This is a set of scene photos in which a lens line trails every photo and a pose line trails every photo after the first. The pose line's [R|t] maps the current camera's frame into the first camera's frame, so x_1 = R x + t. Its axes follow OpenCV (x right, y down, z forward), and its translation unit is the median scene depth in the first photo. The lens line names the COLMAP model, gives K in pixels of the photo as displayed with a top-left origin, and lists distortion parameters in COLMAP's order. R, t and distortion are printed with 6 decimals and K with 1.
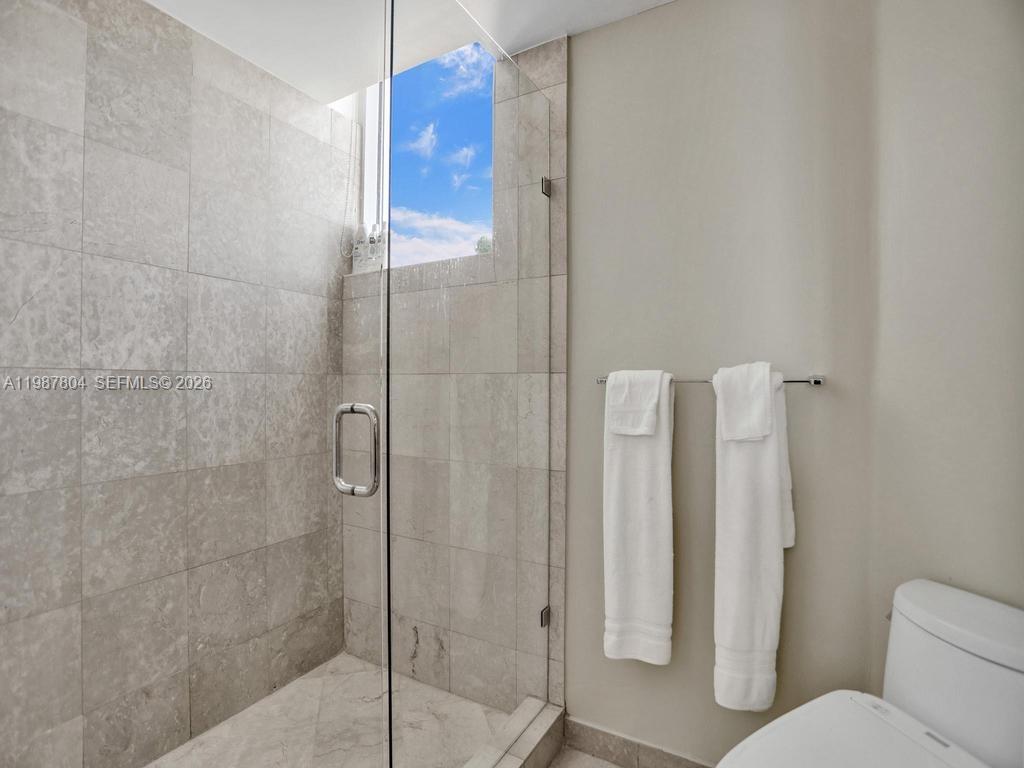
lens RADIAL K [[513.0, 0, 518.0], [0, 513.0, 386.3], [0, 0, 1]] dist [-0.052852, 0.001730]
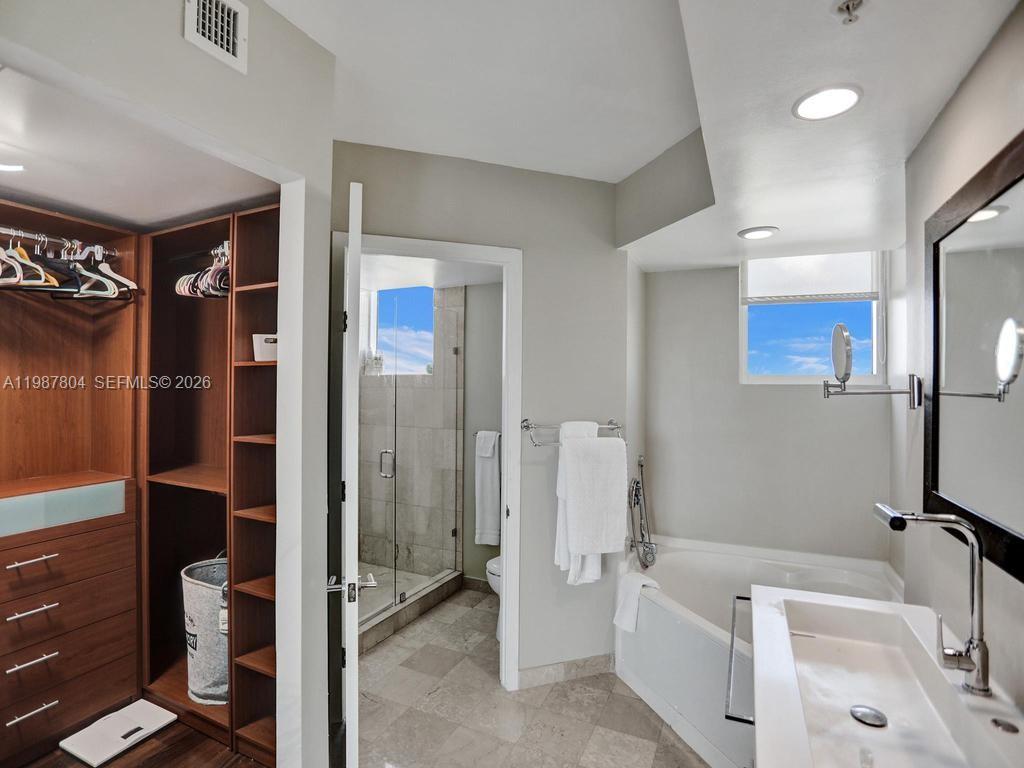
lens RADIAL K [[513.0, 0, 504.6], [0, 513.0, 382.9], [0, 0, 1]] dist [-0.052852, 0.001730]
pose [[0.998738, 0.003329, 0.050106, 0.165288], [-0.002626, 0.999897, -0.014088, -0.208453], [-0.050148, 0.013939, 0.998645, -1.381833]]
